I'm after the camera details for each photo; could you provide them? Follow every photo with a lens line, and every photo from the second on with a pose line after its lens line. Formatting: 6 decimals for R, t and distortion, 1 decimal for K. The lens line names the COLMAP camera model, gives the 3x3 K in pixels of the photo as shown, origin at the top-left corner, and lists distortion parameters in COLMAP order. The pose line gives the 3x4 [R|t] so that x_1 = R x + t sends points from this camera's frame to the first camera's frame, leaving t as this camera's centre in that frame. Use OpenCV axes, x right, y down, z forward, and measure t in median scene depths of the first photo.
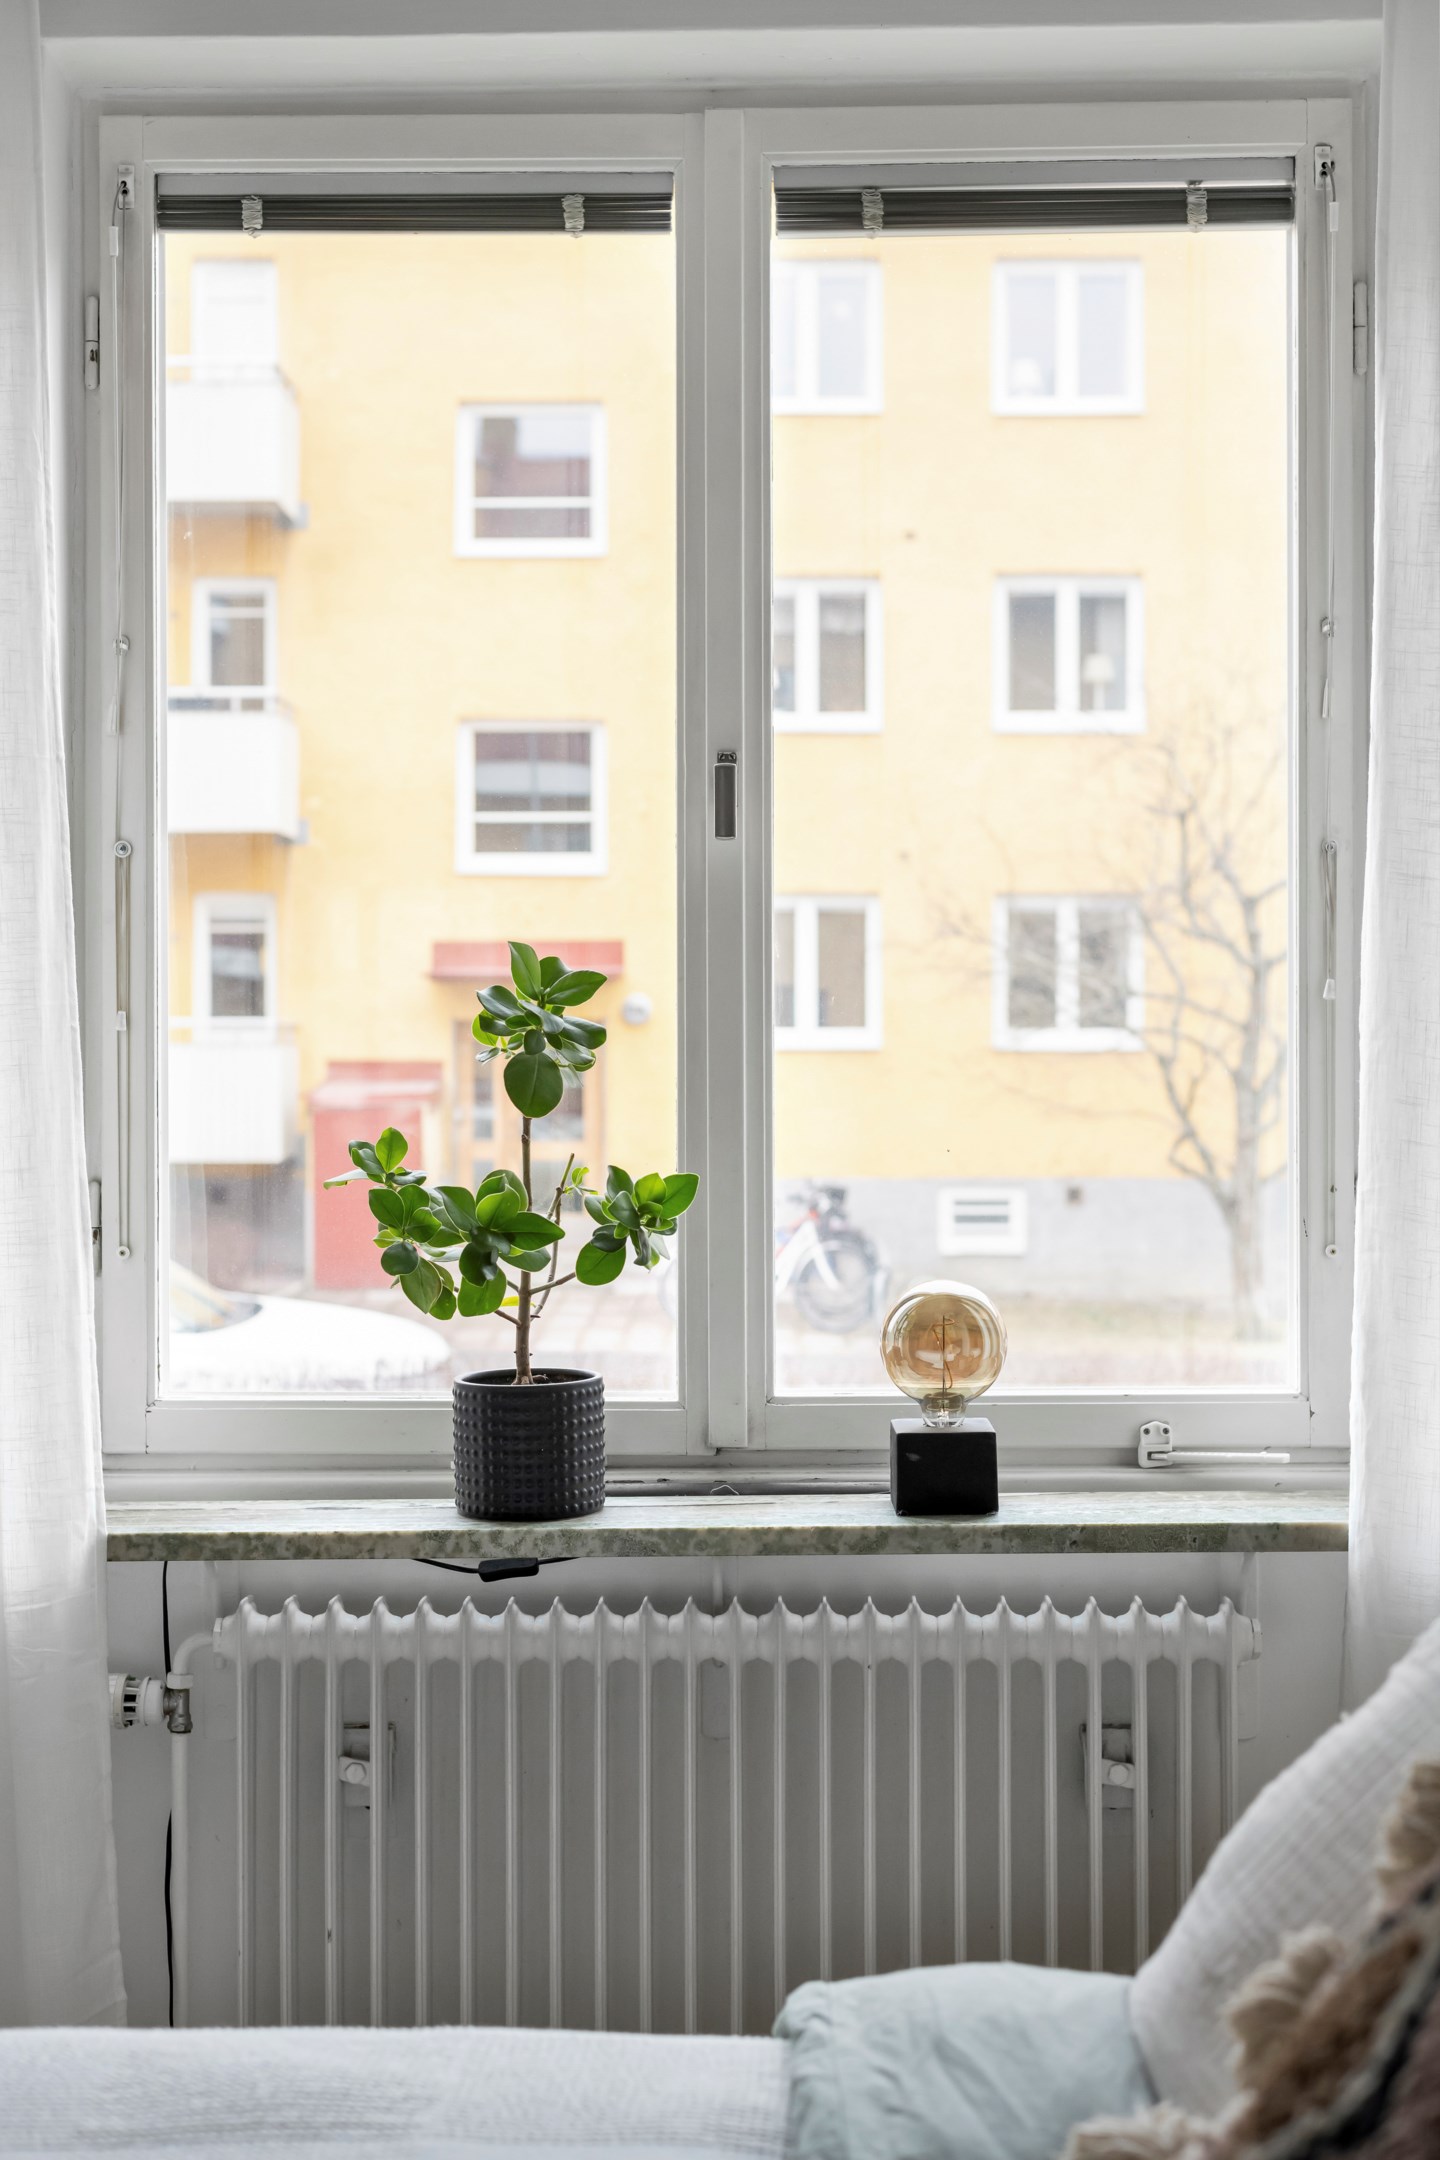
lens RADIAL K [[3010.3, 0, 720.0], [0, 3010.3, 1080.0], [0, 0, 1]] dist [0.002689, 0.013687]
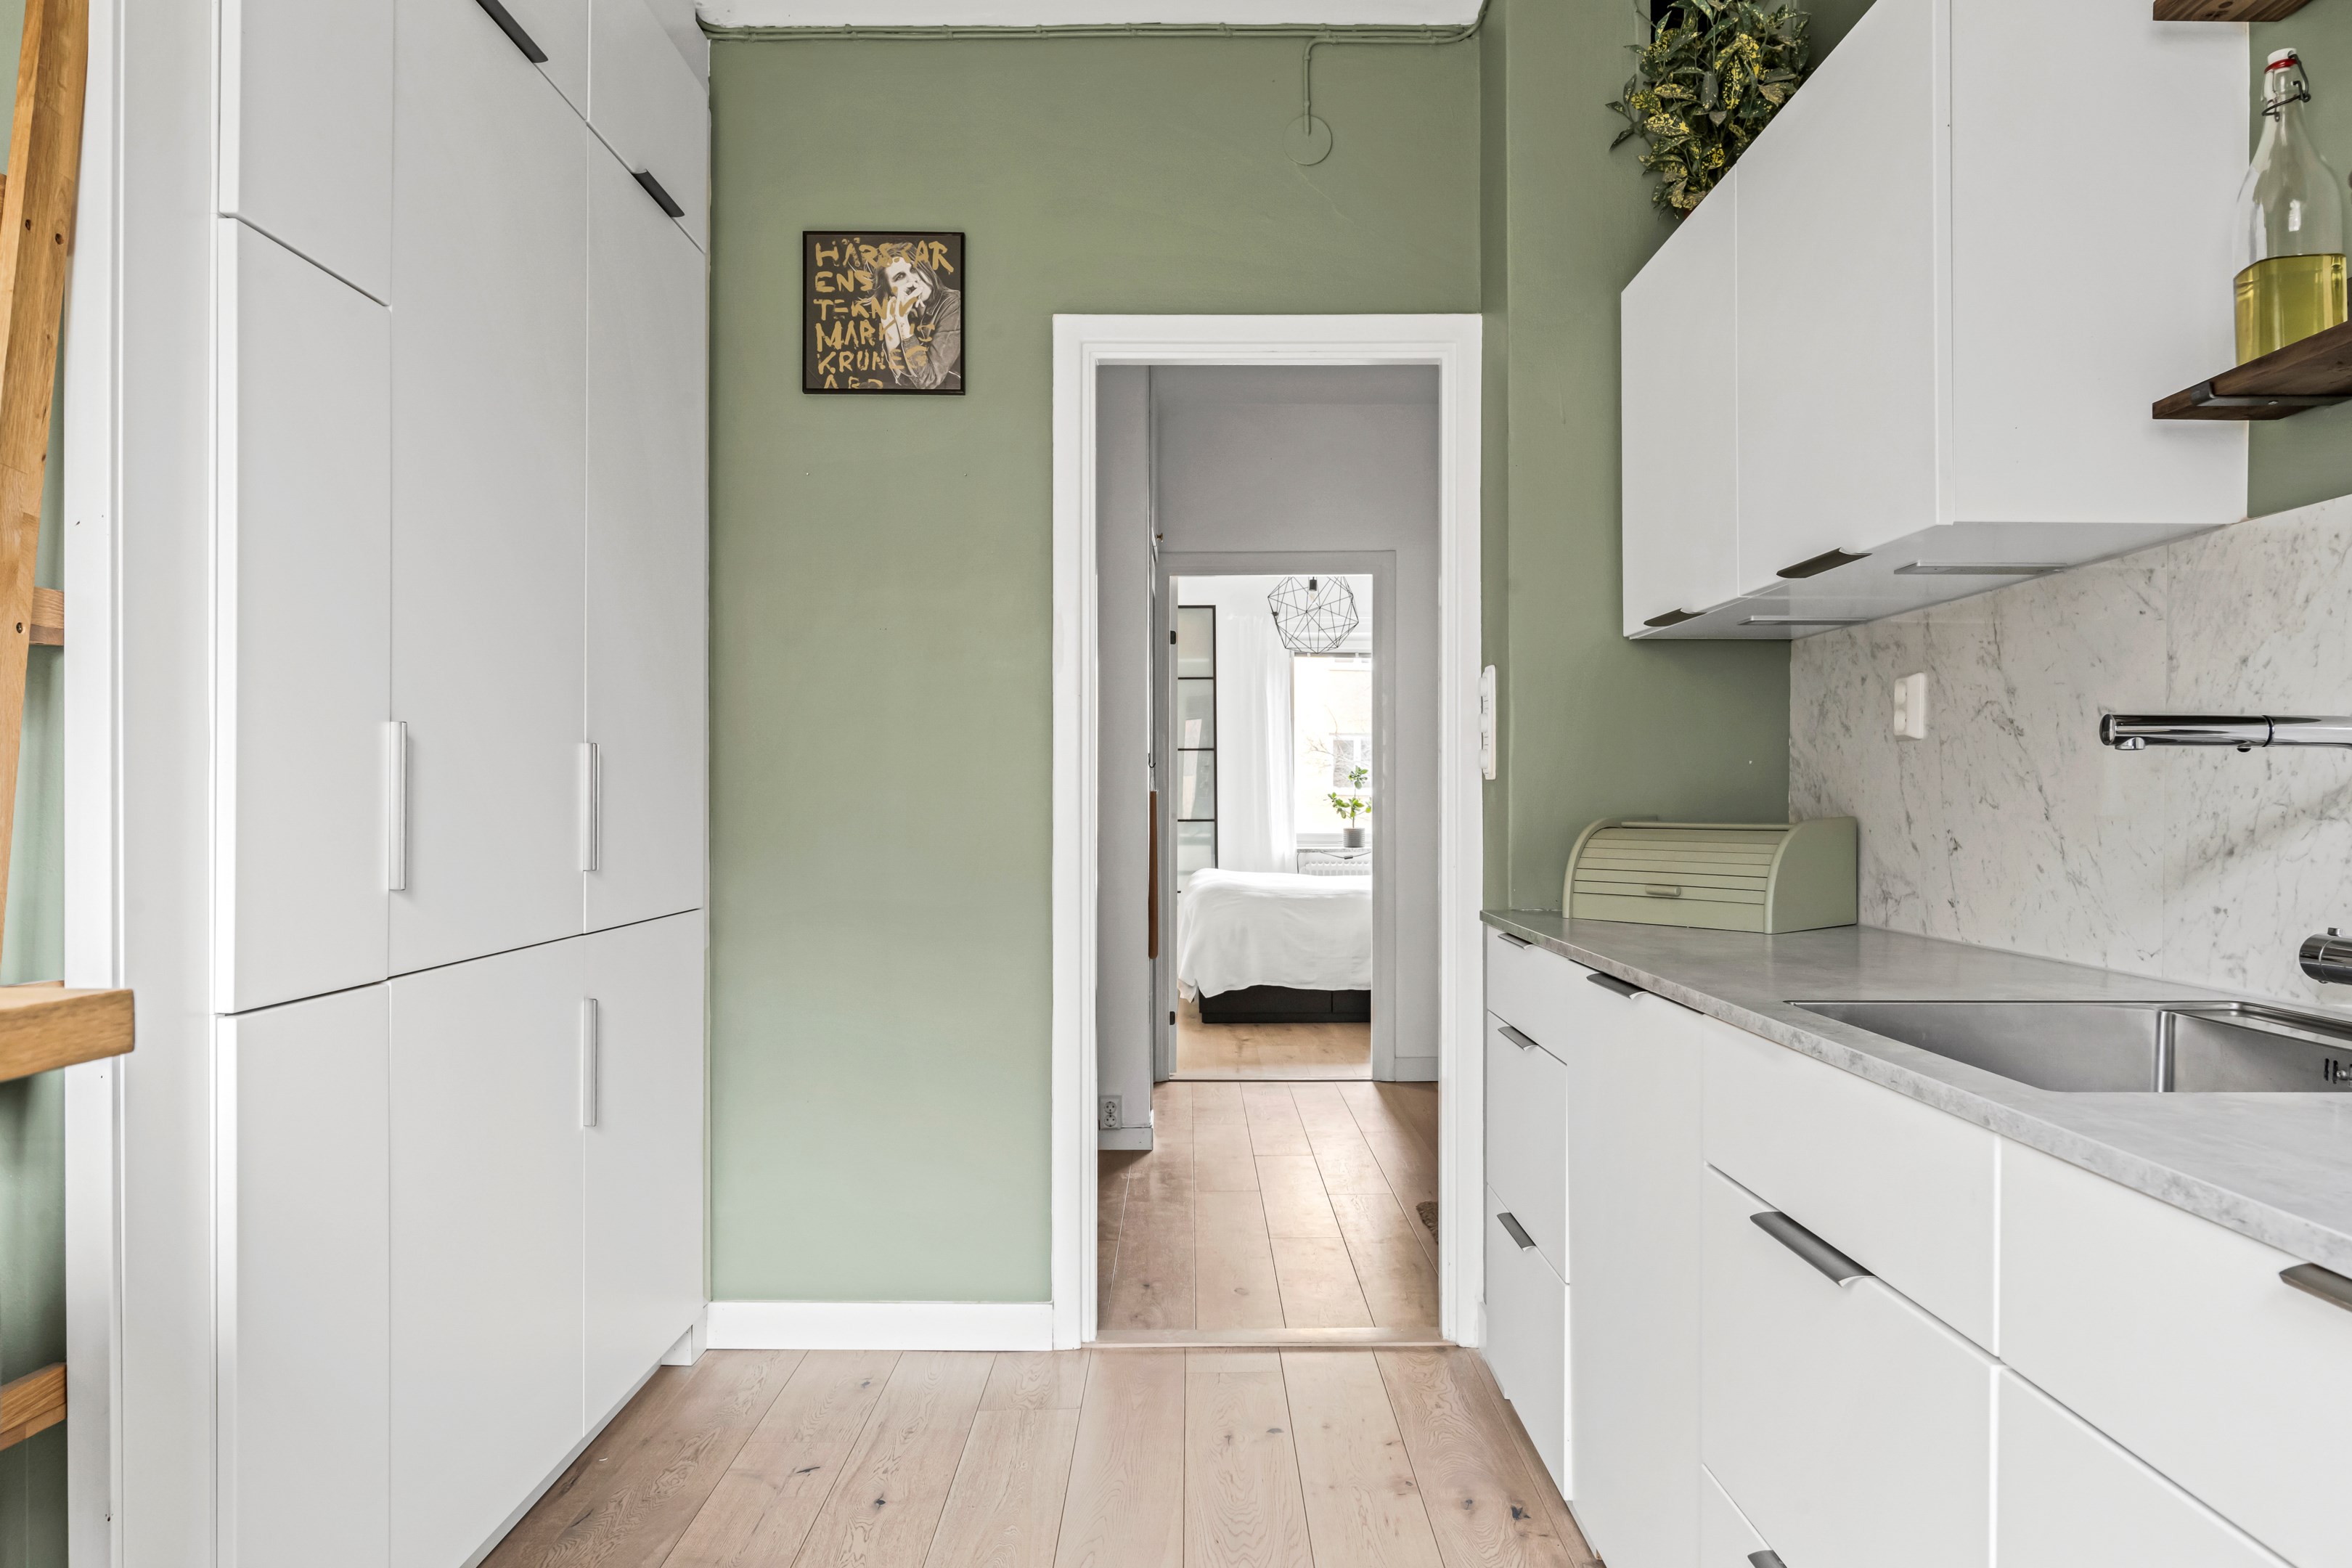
lens RADIAL K [[1596.3, 0, 1168.1], [0, 1596.3, 771.1], [0, 0, 1]] dist [-0.000542, -0.000001]
pose [[0.999666, 0.005535, 0.025227, -0.564789], [-0.004759, 0.999518, -0.030690, 0.080719], [-0.025384, 0.030560, 0.999211, -2.556854]]
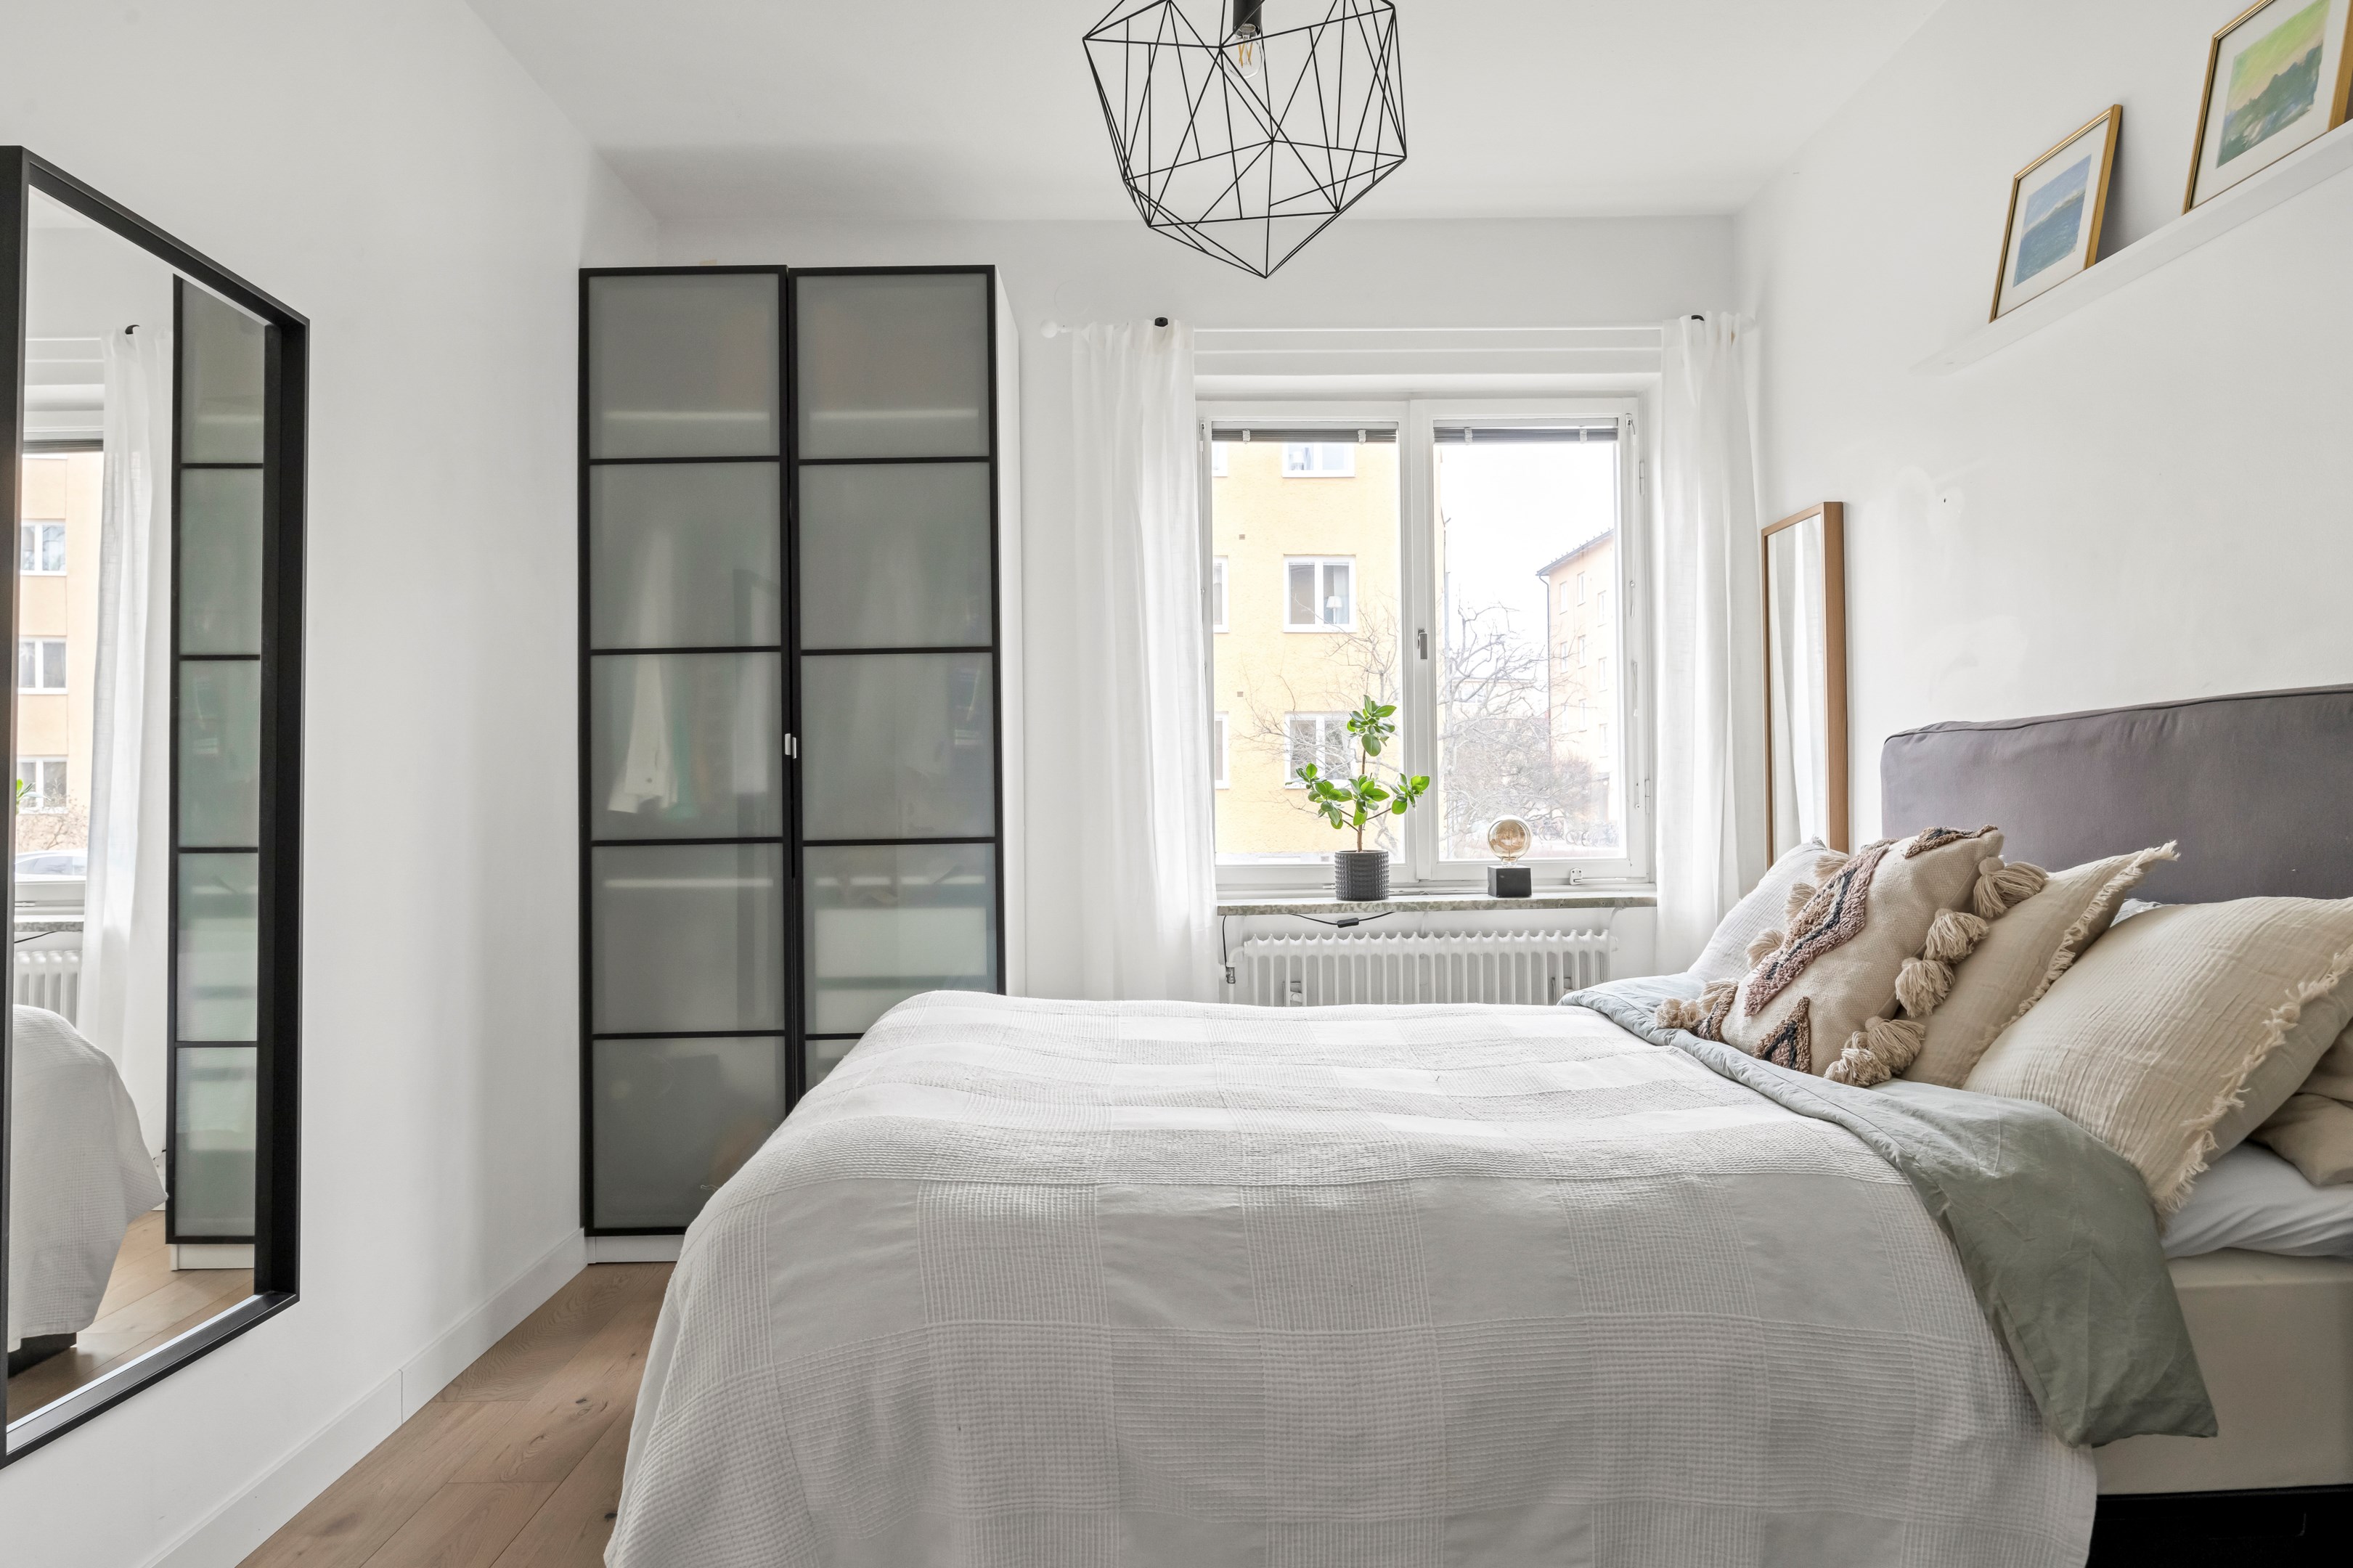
lens RADIAL K [[1596.9, 0, 1168.6], [0, 1596.9, 771.1], [0, 0, 1]] dist [-0.000542, -0.000001]
pose [[0.998504, -0.006997, 0.054229, -0.315320], [0.008646, 0.999506, -0.030231, 0.065789], [-0.053990, 0.030655, 0.998071, -0.462087]]
